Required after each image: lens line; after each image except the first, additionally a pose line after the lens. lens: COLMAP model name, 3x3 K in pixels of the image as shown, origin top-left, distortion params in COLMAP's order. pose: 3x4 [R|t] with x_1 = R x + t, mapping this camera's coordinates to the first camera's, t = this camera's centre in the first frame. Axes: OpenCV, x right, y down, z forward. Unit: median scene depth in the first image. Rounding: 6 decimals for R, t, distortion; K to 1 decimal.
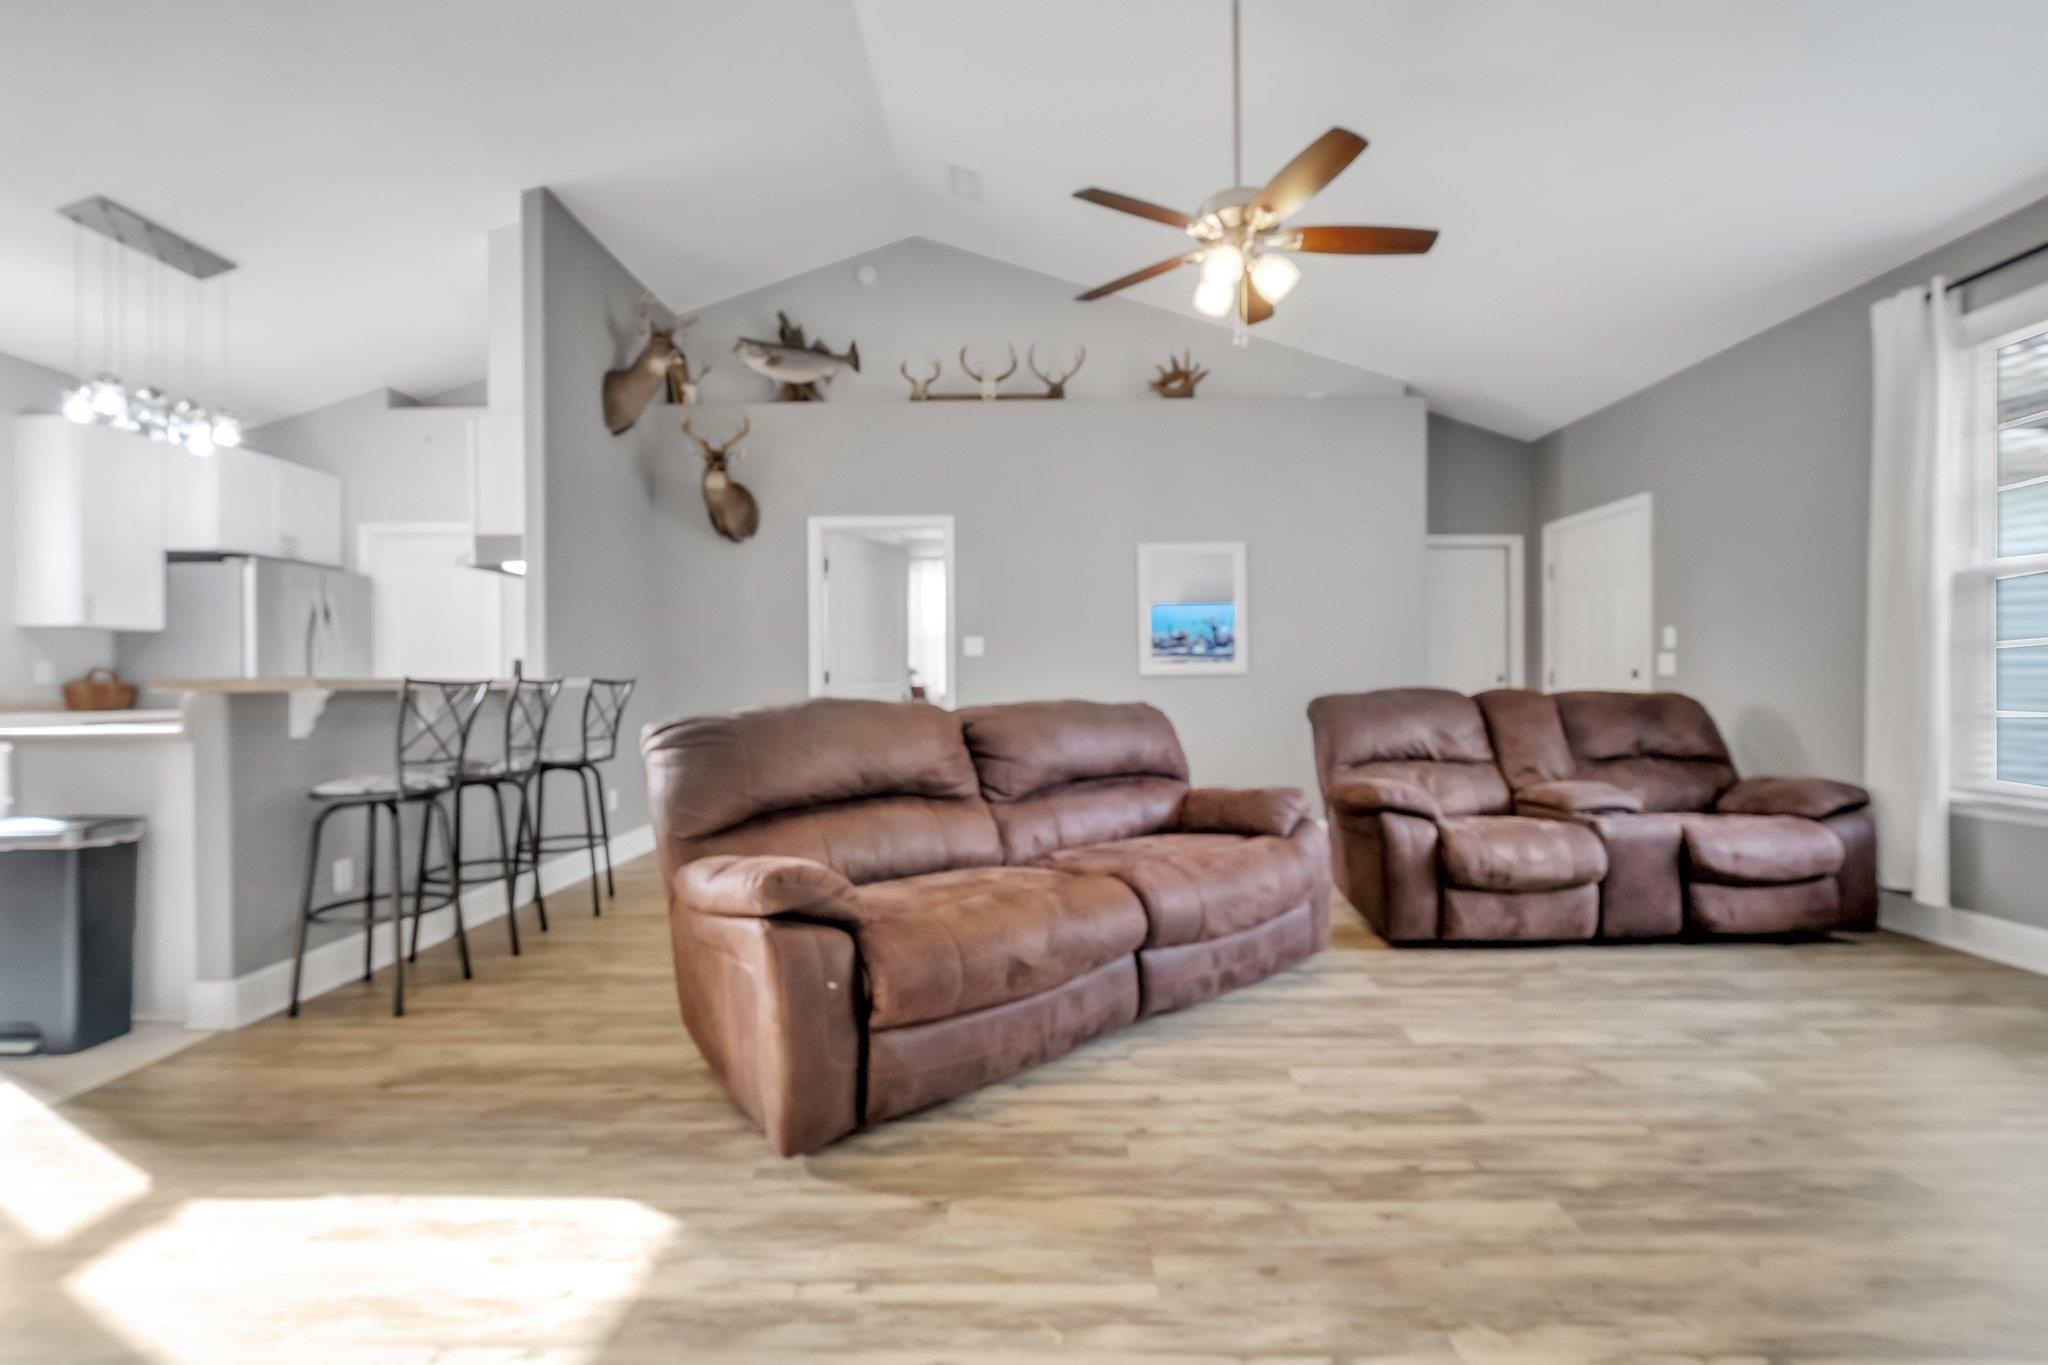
lens RADIAL K [[882.3, 0, 1024.0], [0, 882.3, 682.5], [0, 0, 1]] dist [-0.003305, -0.000612]
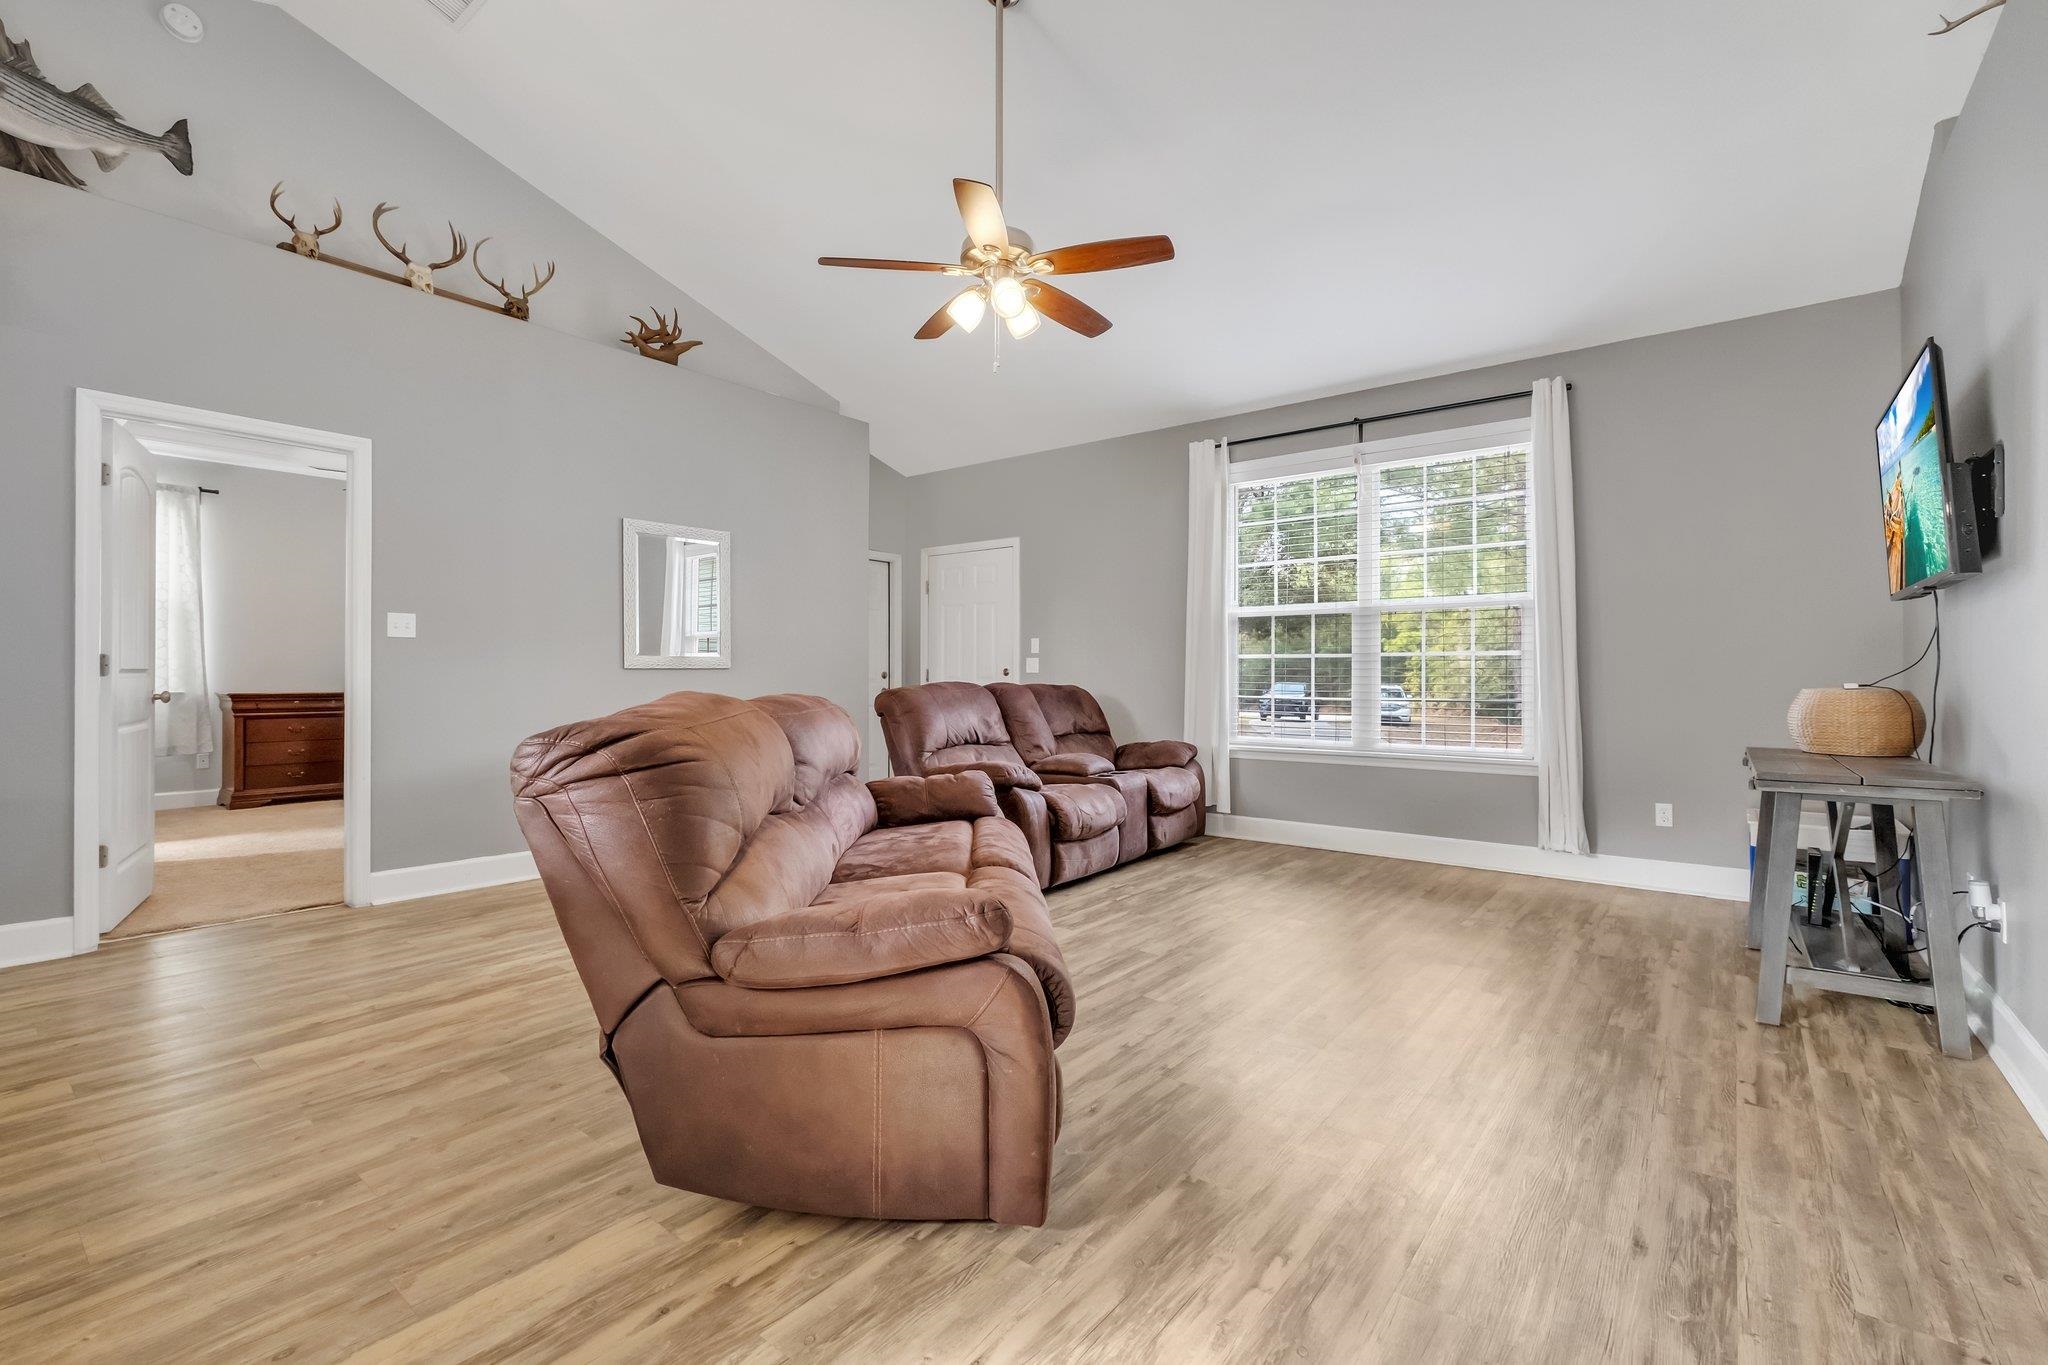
lens RADIAL K [[888.5, 0, 1023.8], [0, 888.5, 671.2], [0, 0, 1]] dist [-0.000524, 0.000074]
pose [[0.618015, 0.010991, 0.786089, -0.434665], [-0.003805, 0.999932, -0.010989, 0.003751], [-0.786157, 0.003800, 0.618015, 0.213418]]
